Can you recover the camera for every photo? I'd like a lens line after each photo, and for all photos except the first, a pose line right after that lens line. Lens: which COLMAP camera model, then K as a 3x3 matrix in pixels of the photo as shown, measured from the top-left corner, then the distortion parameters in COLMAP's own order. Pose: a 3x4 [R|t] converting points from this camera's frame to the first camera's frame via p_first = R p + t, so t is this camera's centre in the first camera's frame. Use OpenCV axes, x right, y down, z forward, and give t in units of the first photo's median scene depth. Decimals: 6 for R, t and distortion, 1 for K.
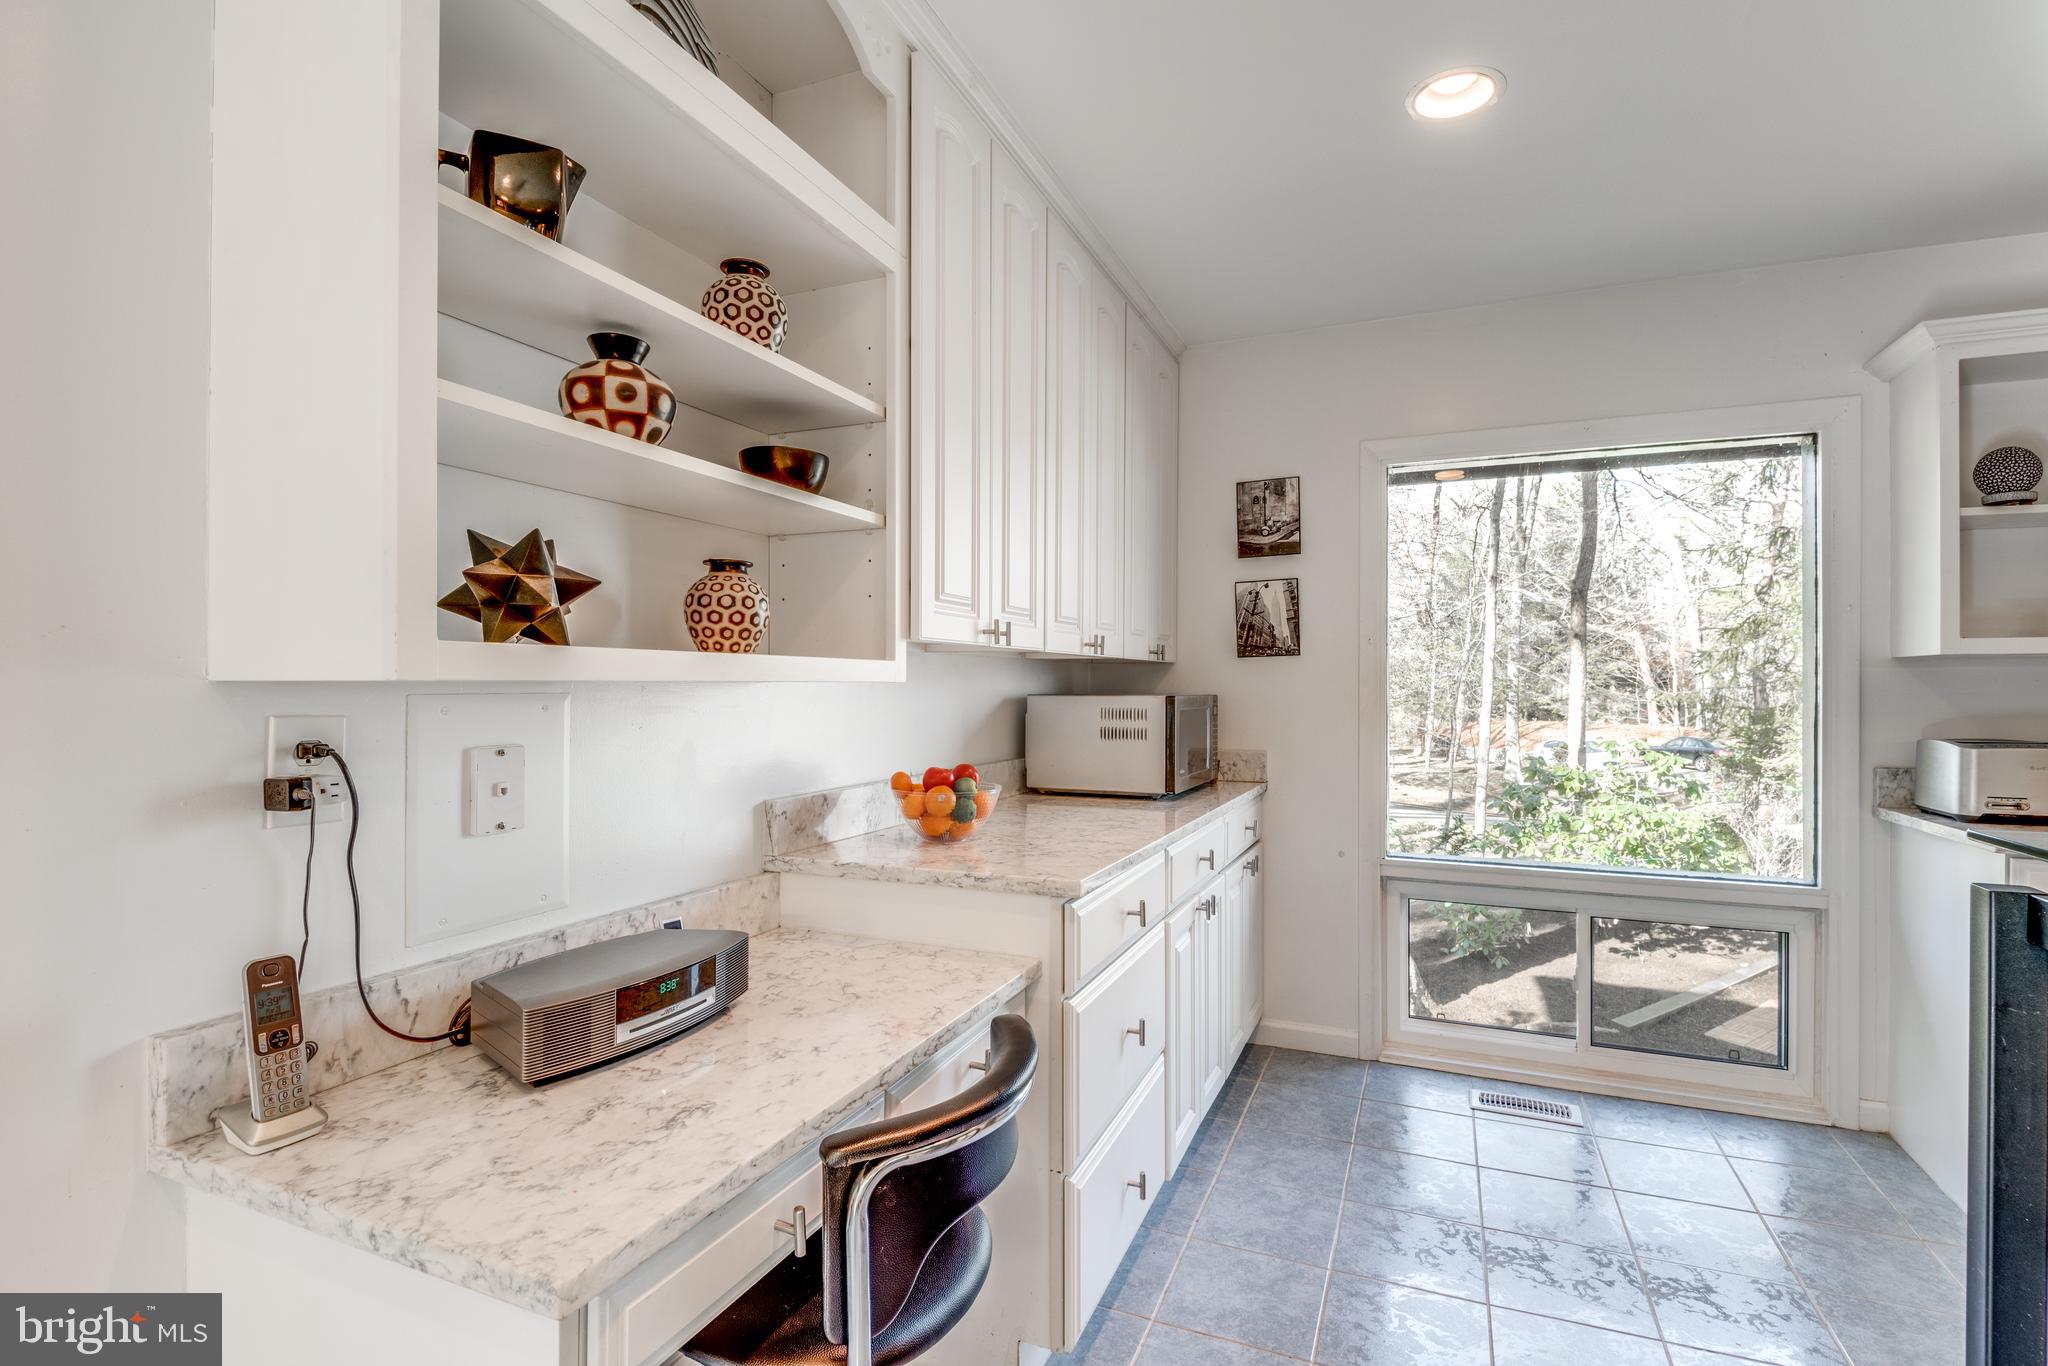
lens RADIAL K [[961.9, 0, 1045.3], [0, 961.9, 682.0], [0, 0, 1]] dist [0.037362, -0.028518]
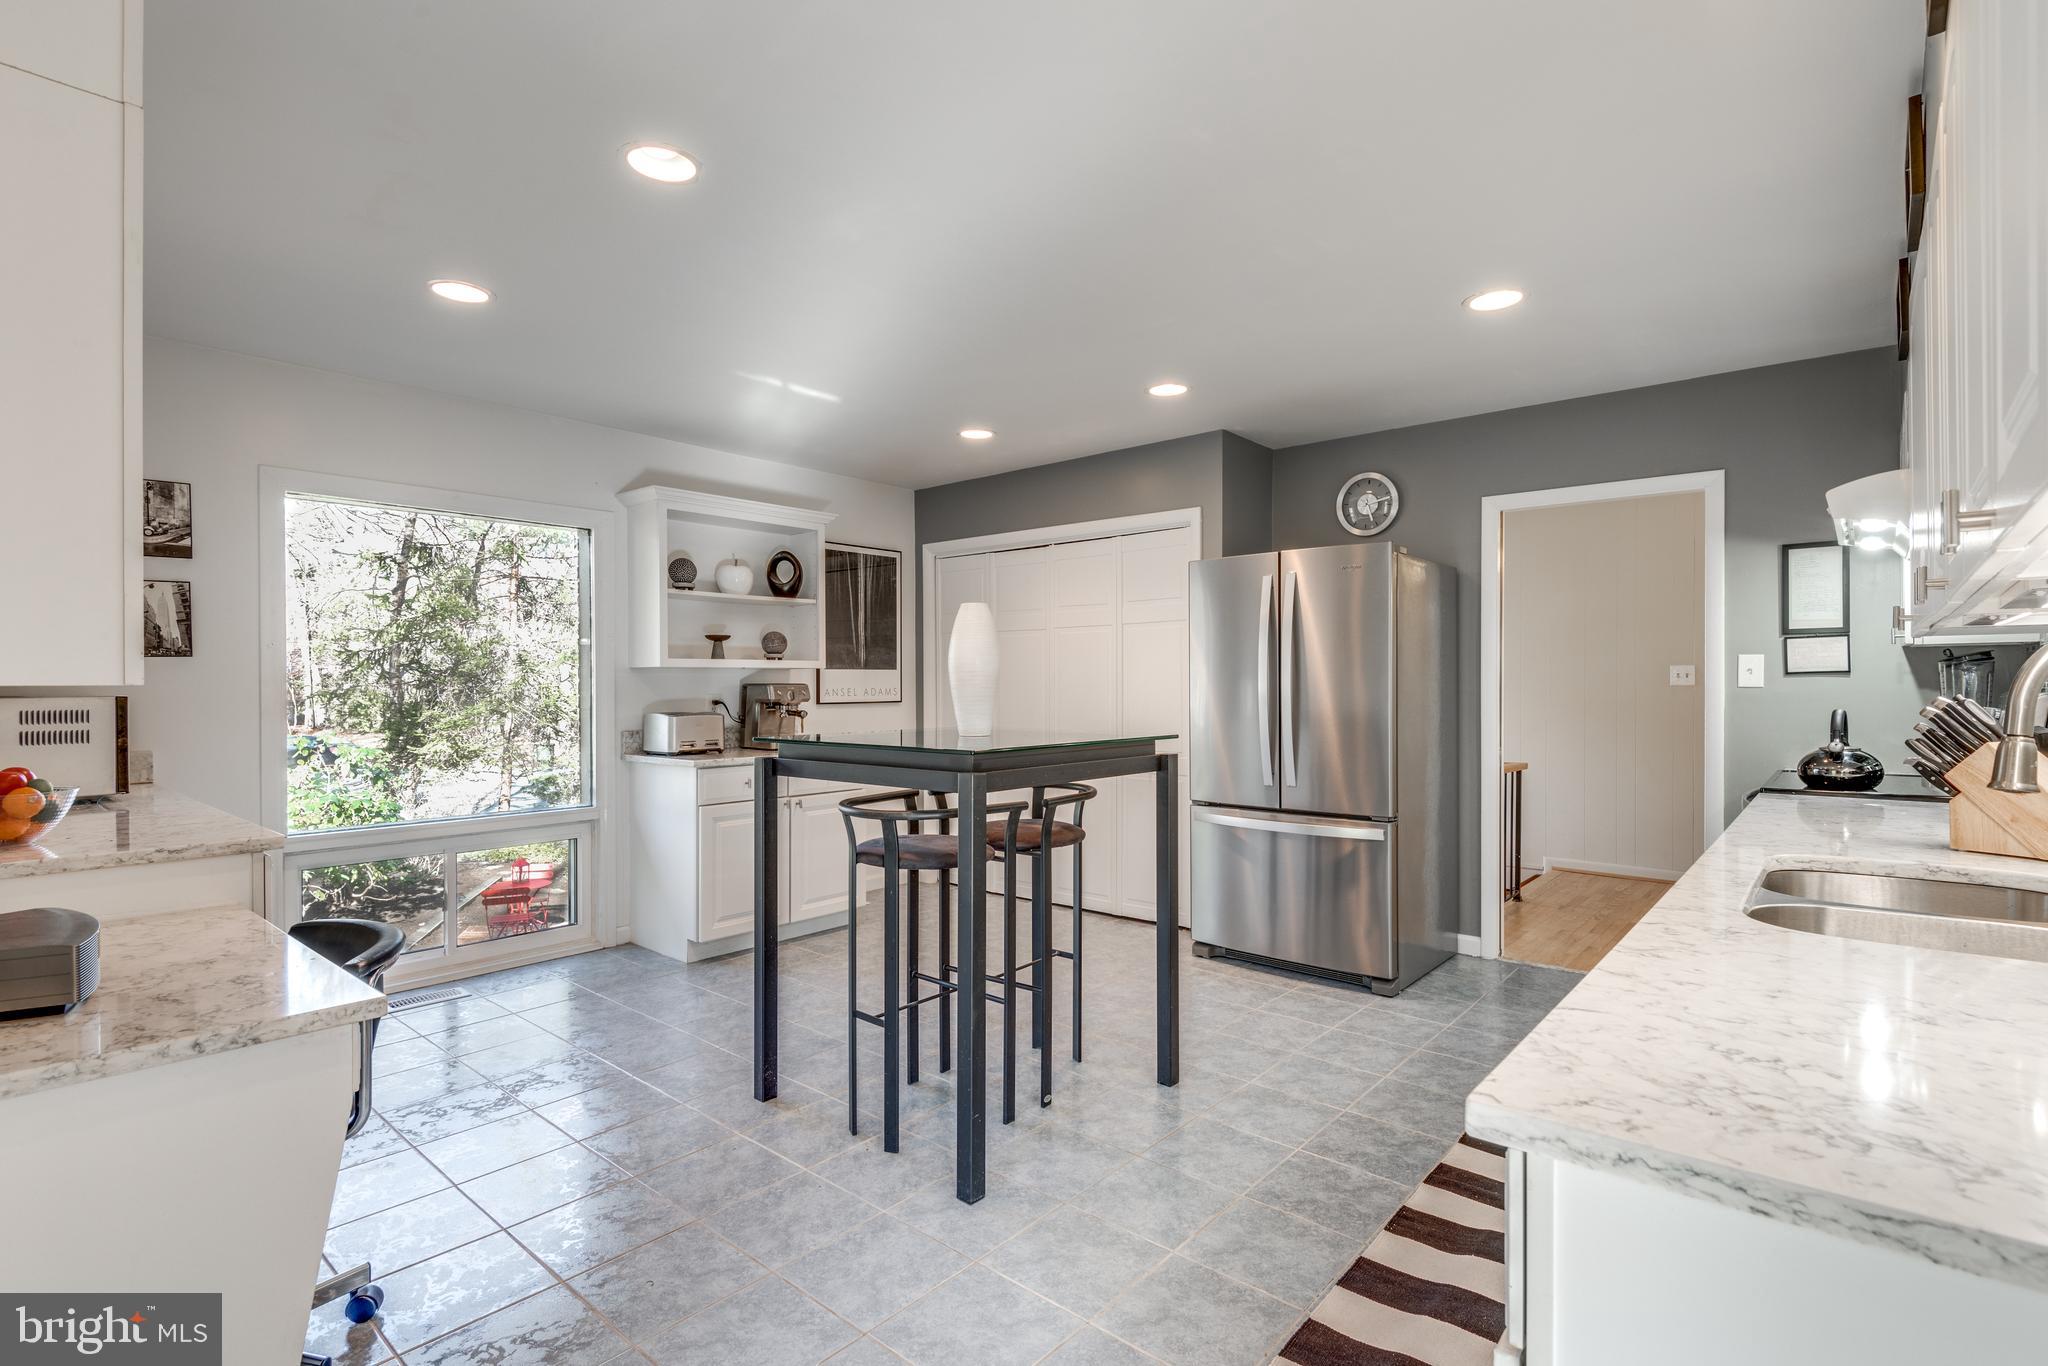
lens RADIAL K [[961.9, 0, 1045.3], [0, 961.9, 682.0], [0, 0, 1]] dist [0.037362, -0.028518]
pose [[0.309004, -0.001901, 0.951059, -0.525842], [-0.001123, 0.999997, 0.002363, -0.004415], [-0.951060, -0.001798, 0.309001, -0.229883]]
